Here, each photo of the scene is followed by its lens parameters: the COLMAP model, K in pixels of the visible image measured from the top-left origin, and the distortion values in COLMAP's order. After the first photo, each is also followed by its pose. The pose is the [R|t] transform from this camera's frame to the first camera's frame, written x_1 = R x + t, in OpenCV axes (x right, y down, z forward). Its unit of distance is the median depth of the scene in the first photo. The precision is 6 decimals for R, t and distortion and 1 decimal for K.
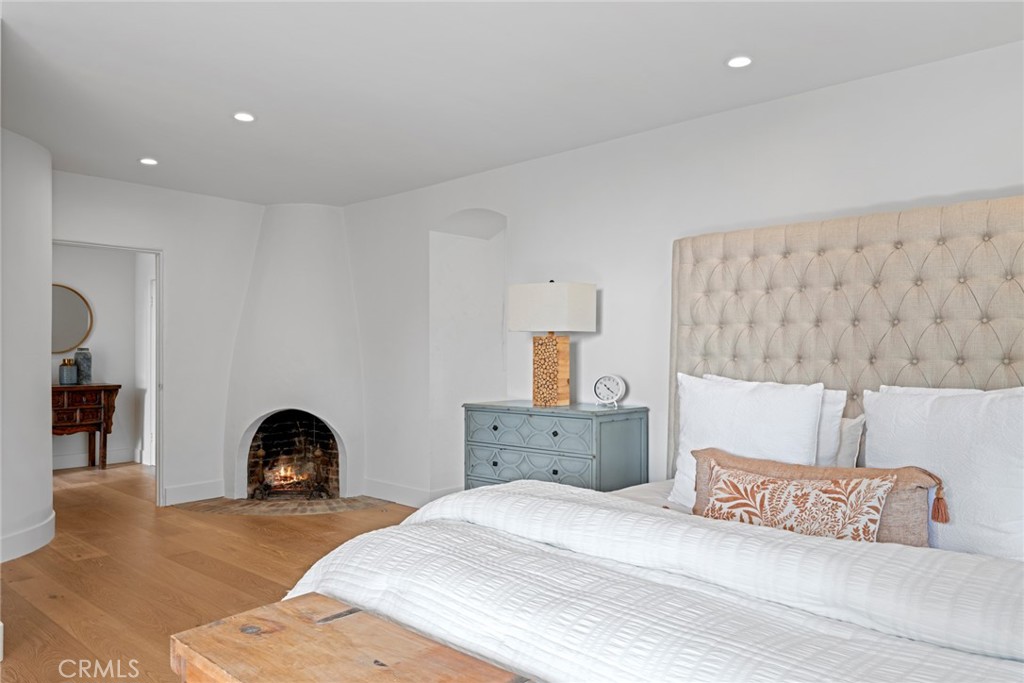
lens RADIAL K [[712.0, 0, 510.9], [0, 712.0, 345.7], [0, 0, 1]] dist [0.009276, 0.000879]
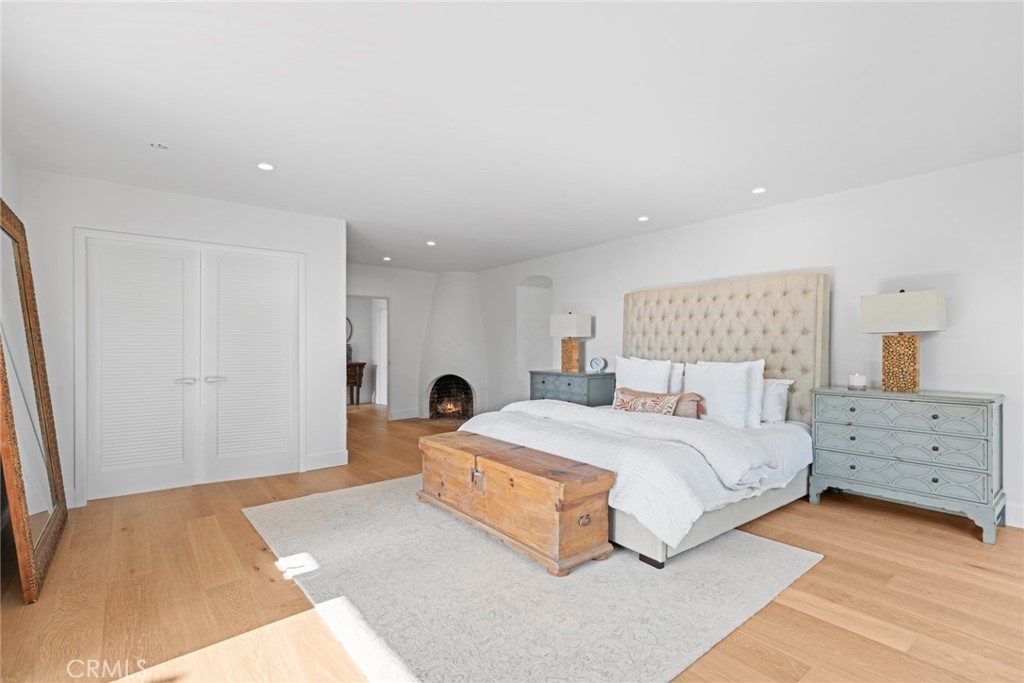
lens RADIAL K [[465.6, 0, 512.5], [0, 465.6, 343.3], [0, 0, 1]] dist [-0.001165, 0.001779]
pose [[0.987707, -0.002597, -0.156298, 0.103001], [0.003495, 0.999979, 0.005470, -0.008787], [0.156280, -0.005949, 0.987695, -0.388064]]
